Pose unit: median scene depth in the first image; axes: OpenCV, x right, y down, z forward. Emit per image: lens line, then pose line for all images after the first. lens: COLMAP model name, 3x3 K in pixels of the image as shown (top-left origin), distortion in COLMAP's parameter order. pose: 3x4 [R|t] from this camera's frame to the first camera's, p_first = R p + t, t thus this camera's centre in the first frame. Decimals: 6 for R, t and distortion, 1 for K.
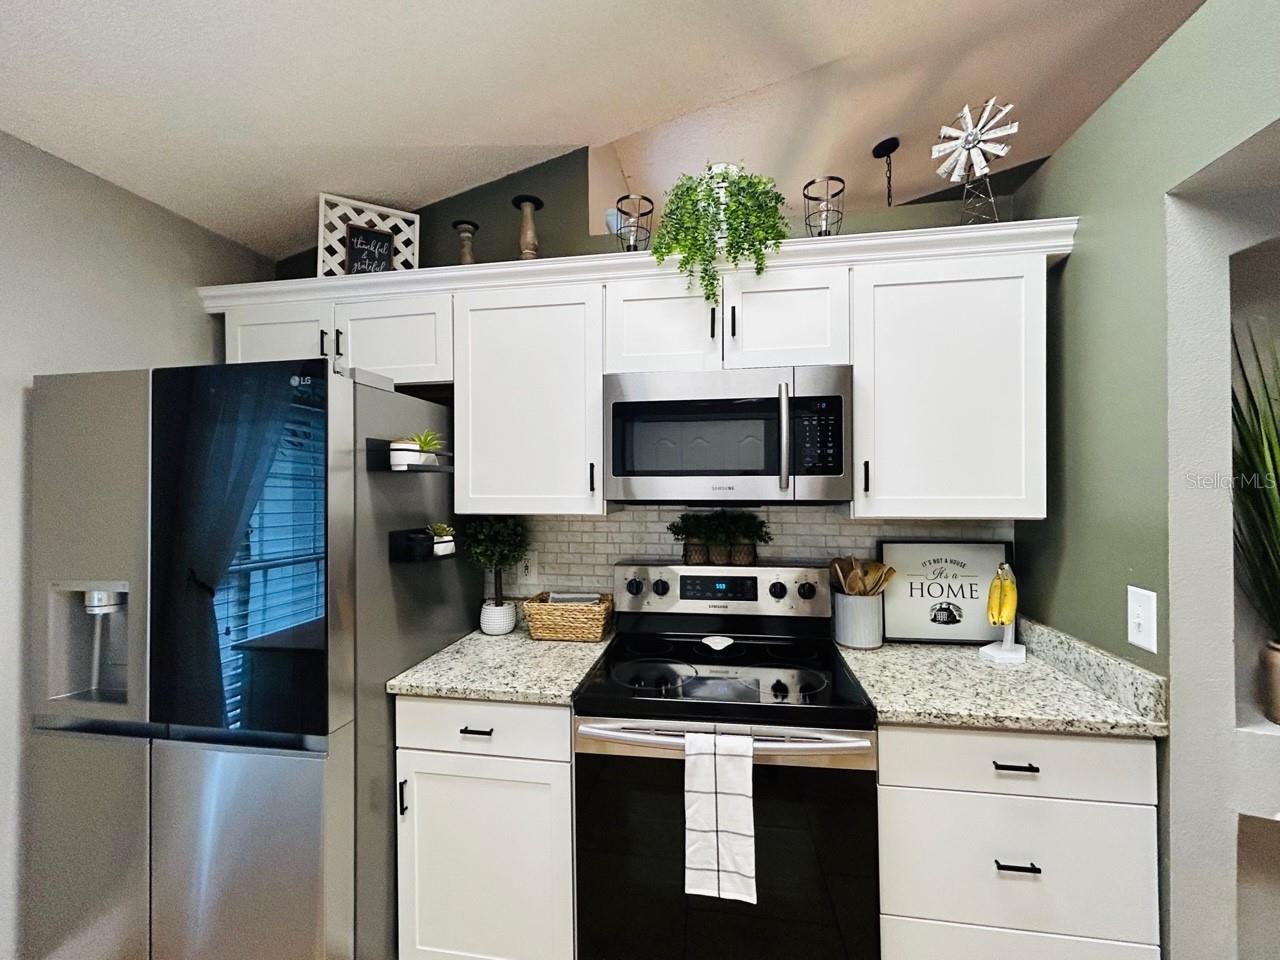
lens RADIAL K [[531.5, 0, 640.5], [0, 531.5, 481.6], [0, 0, 1]] dist [-0.005820, 0.001727]
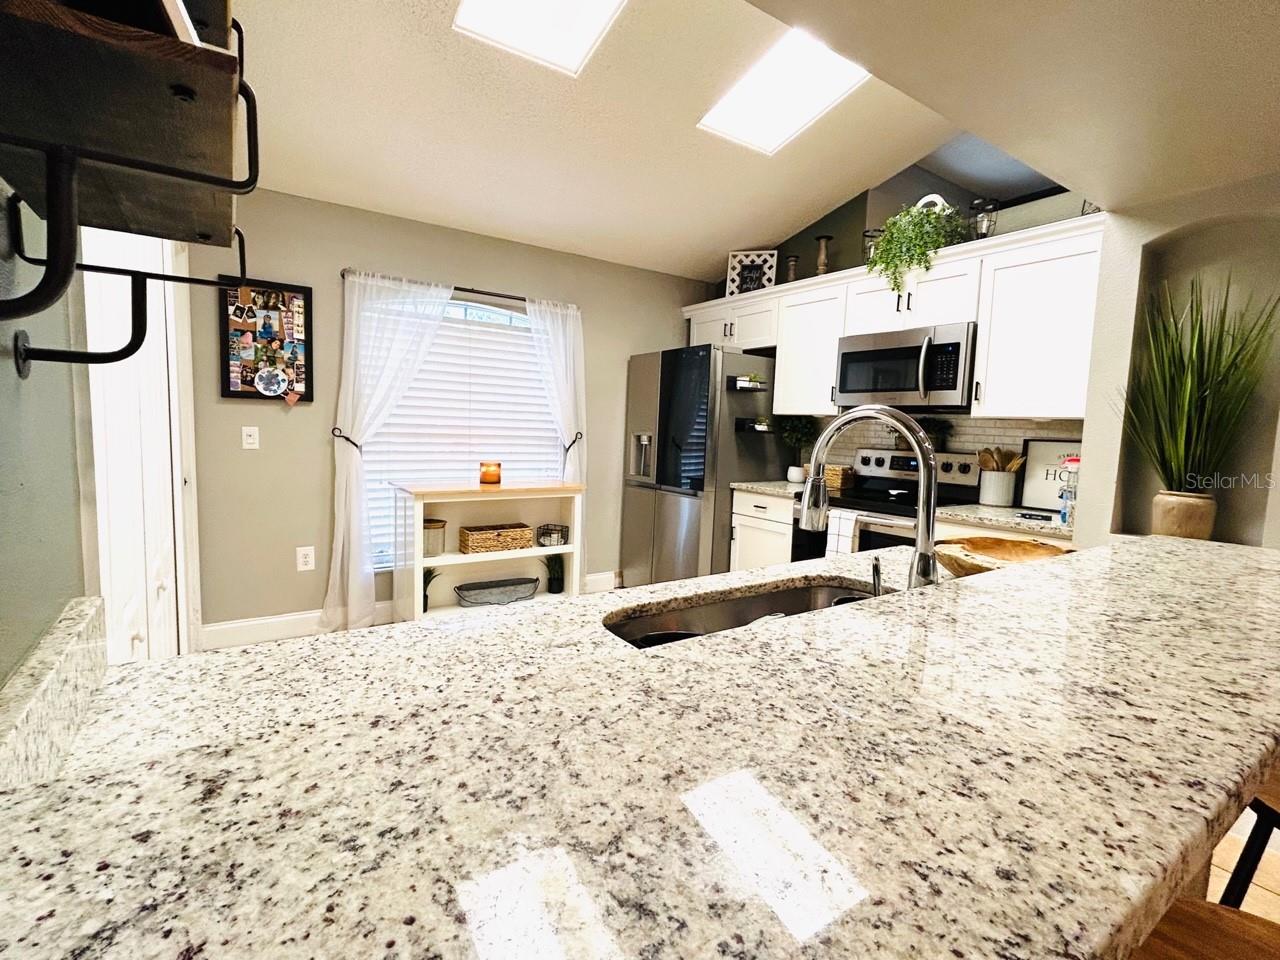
lens RADIAL K [[594.7, 0, 642.6], [0, 594.7, 480.5], [0, 0, 1]] dist [0.004159, -0.000117]
pose [[0.696504, 0.098925, -0.710701, 1.006337], [-0.040474, 0.994290, 0.098734, 0.120103], [0.716411, -0.040004, 0.696531, -0.988052]]
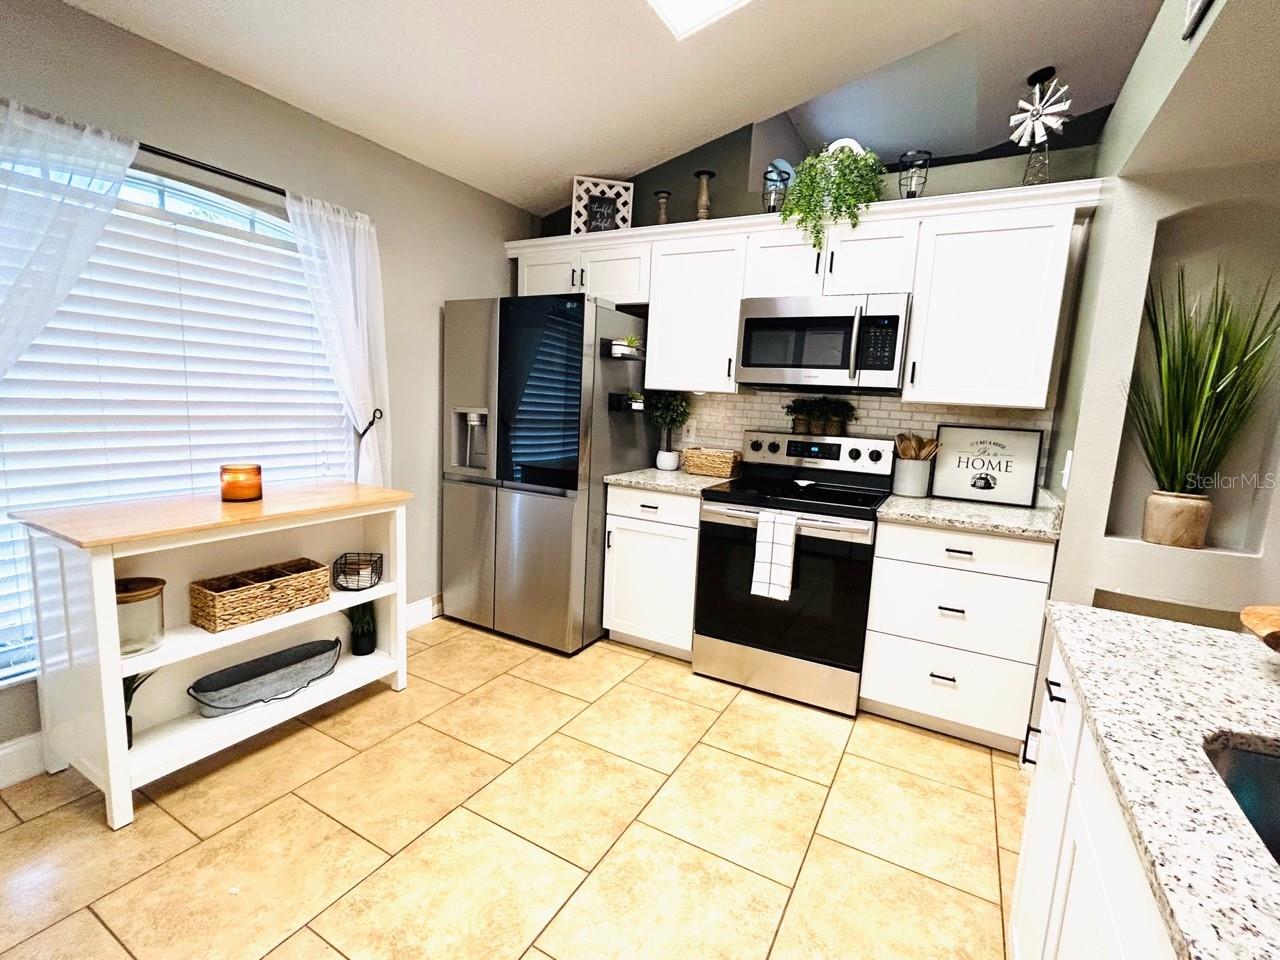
lens RADIAL K [[578.9, 0, 642.5], [0, 578.9, 479.7], [0, 0, 1]] dist [-0.000267, -0.000851]
pose [[0.940789, 0.102004, -0.323282, 0.263083], [-0.056845, 0.987621, 0.146195, 0.087649], [0.334193, -0.119162, 0.934941, -0.742255]]
